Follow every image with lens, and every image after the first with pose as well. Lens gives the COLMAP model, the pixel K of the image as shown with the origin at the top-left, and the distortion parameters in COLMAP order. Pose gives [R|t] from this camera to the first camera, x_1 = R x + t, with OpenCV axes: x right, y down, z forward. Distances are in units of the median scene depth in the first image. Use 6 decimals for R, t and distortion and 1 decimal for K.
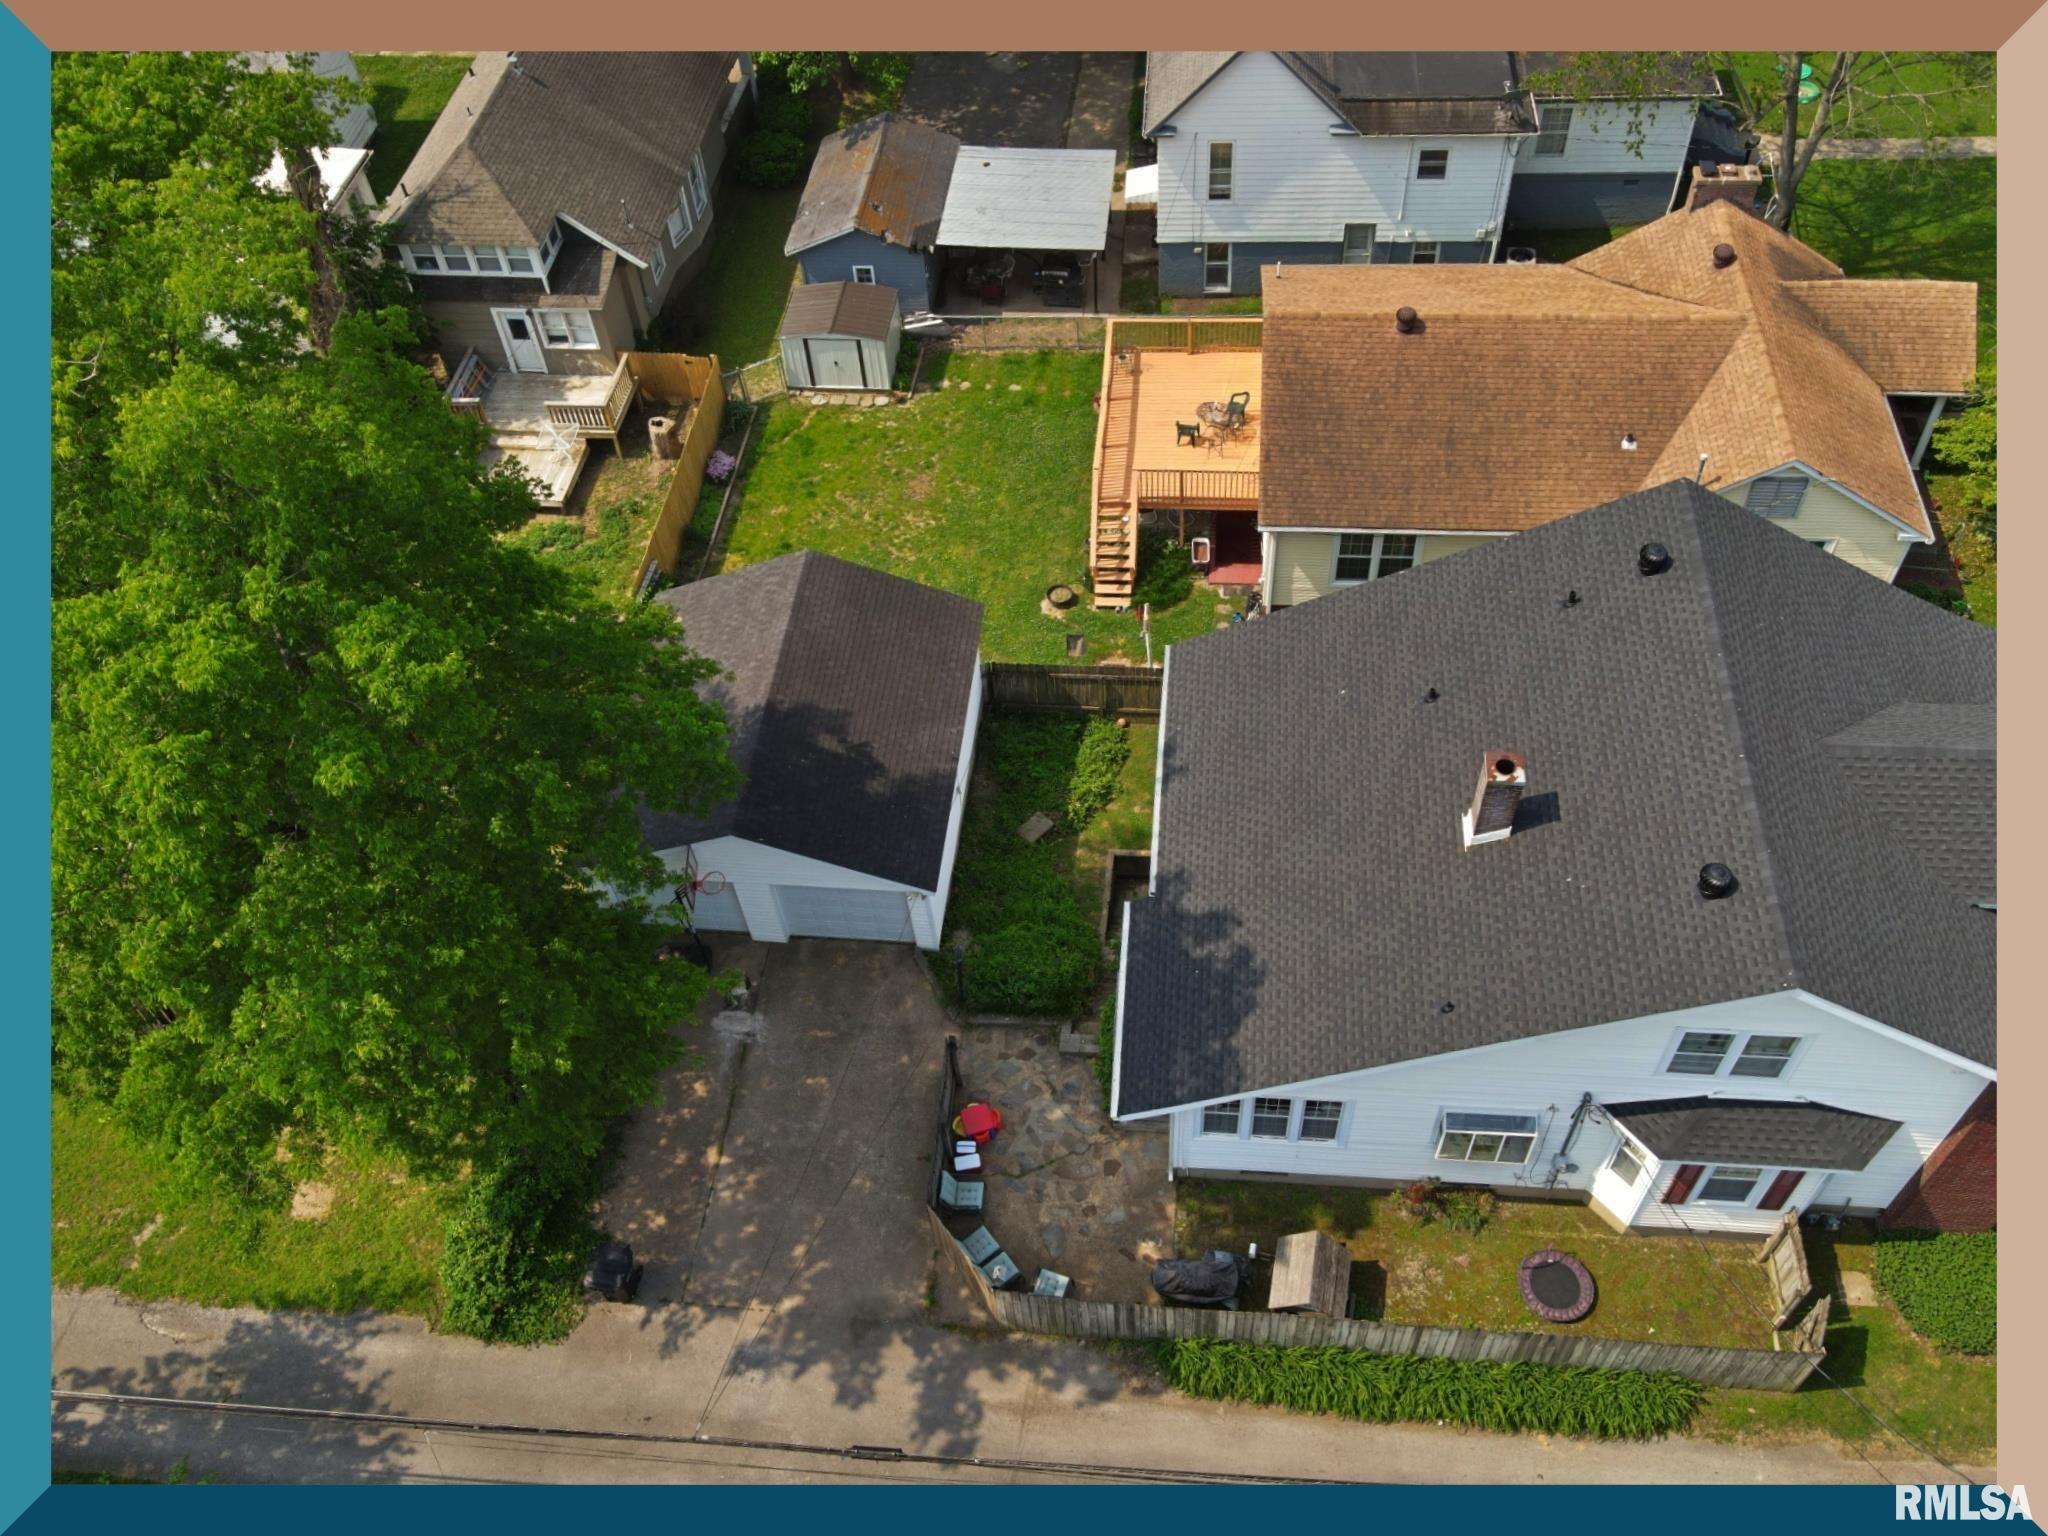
lens RADIAL K [[1513.9, 0, 1015.1], [0, 1513.9, 765.3], [0, 0, 1]] dist [0.000965, 0.000970]
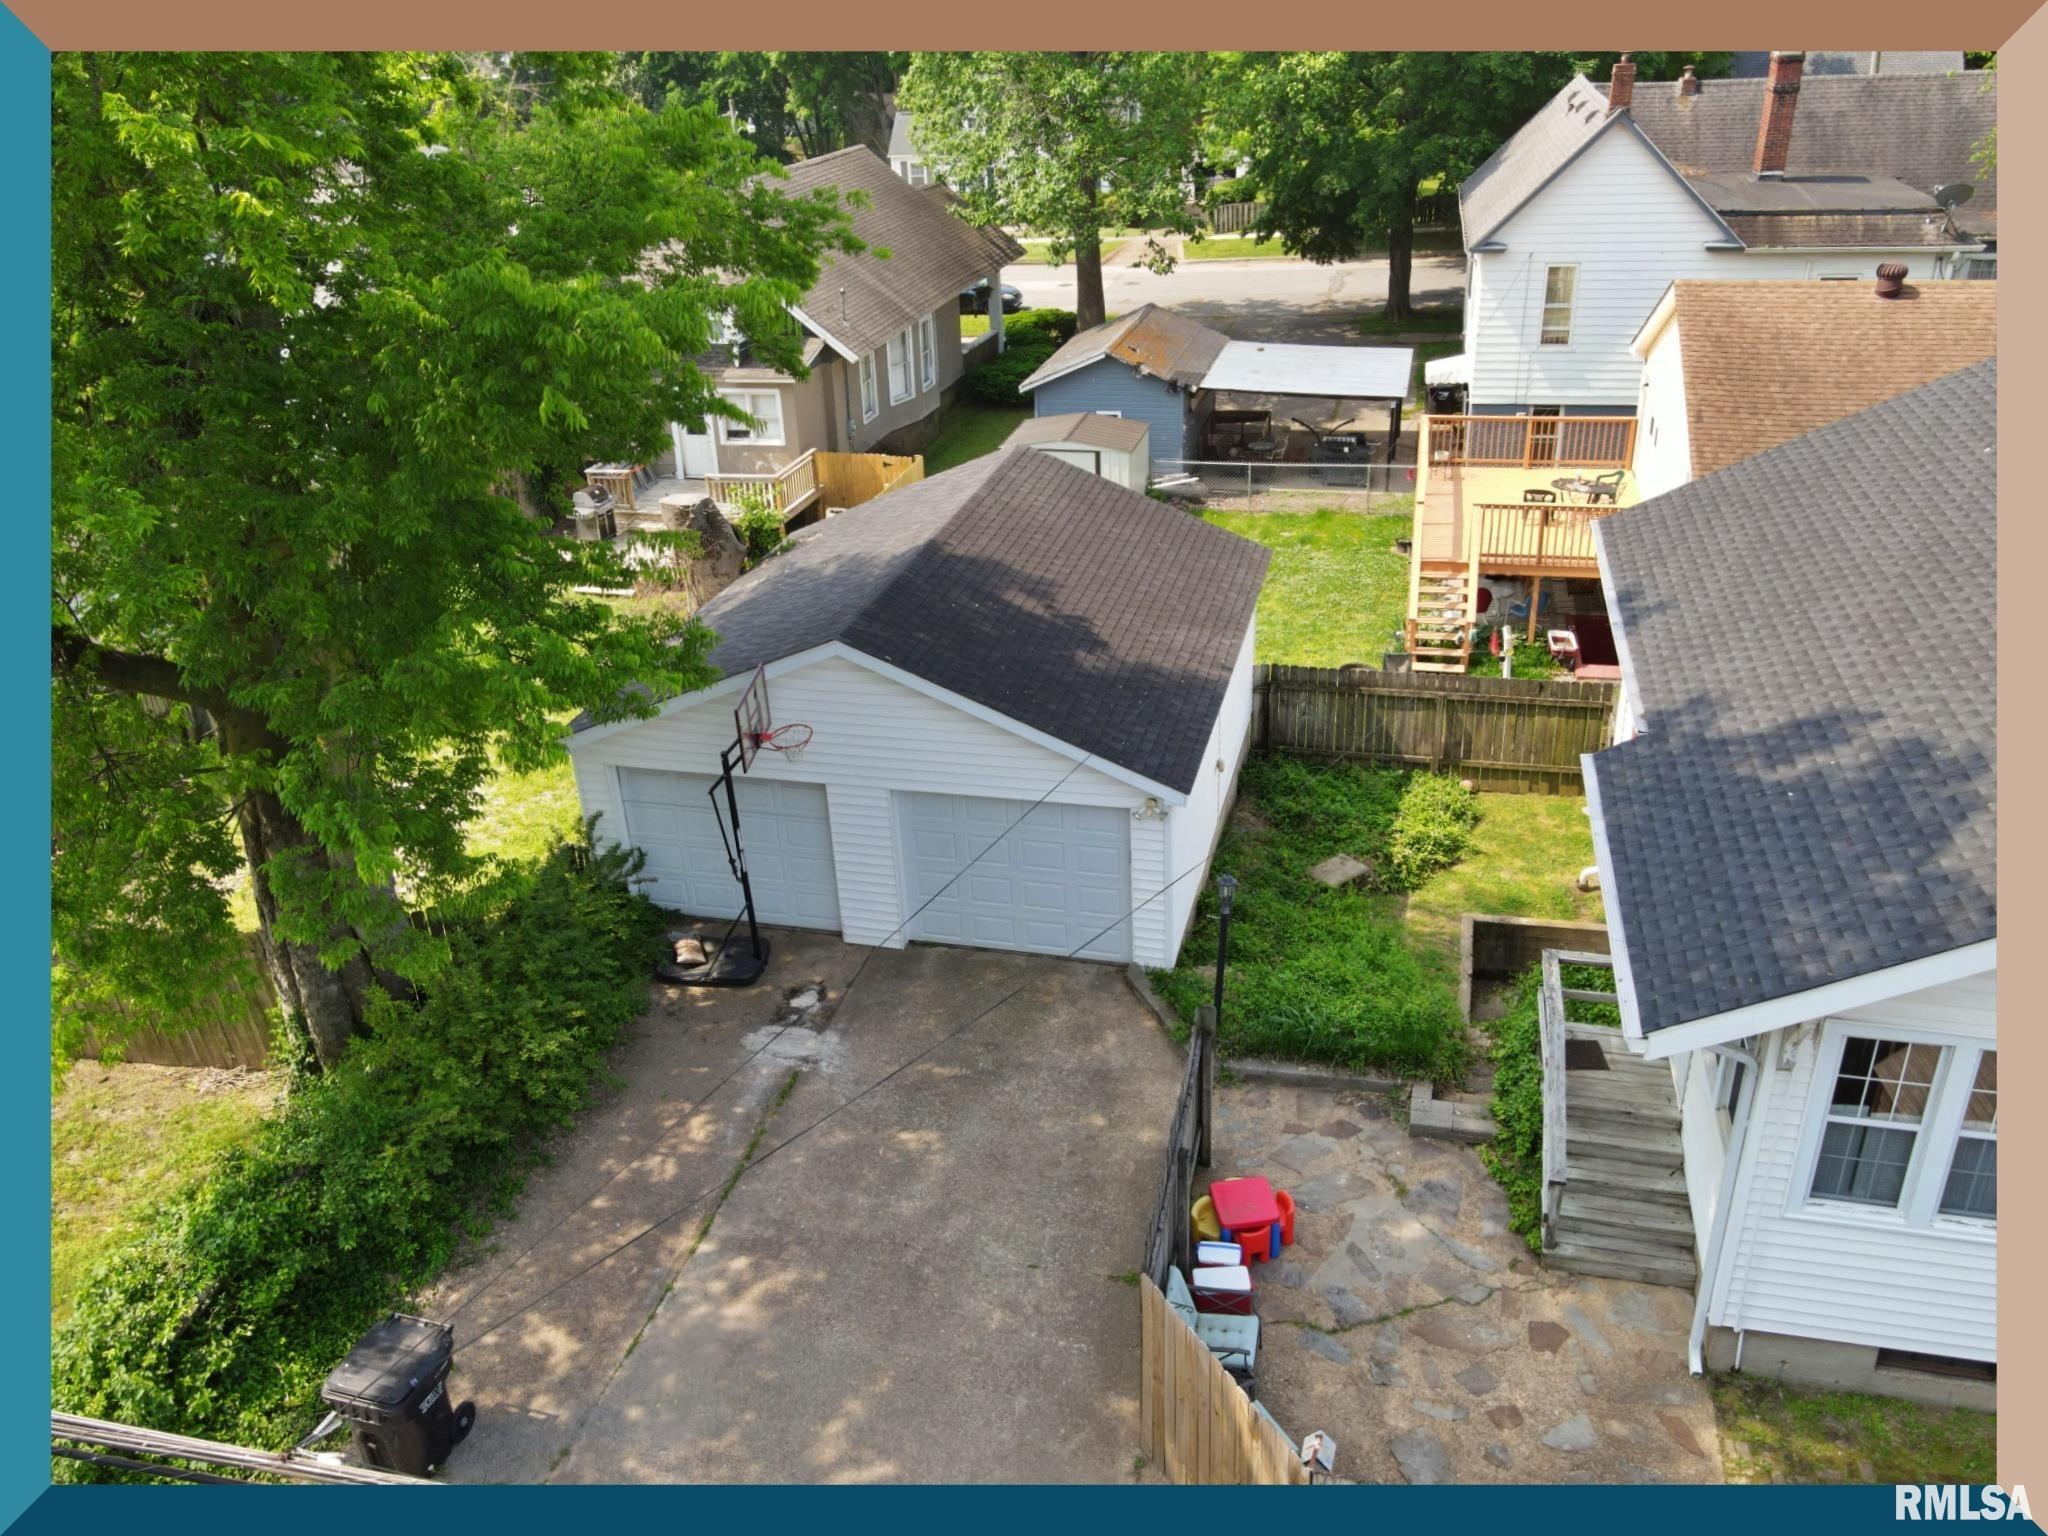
lens RADIAL K [[1522.4, 0, 1031.5], [0, 1522.4, 777.7], [0, 0, 1]] dist [-0.004320, 0.031493]
pose [[0.989632, 0.077707, -0.120793, -0.040768], [-0.117210, 0.923005, -0.366502, 0.272763], [0.083012, 0.376860, 0.922543, 0.474889]]
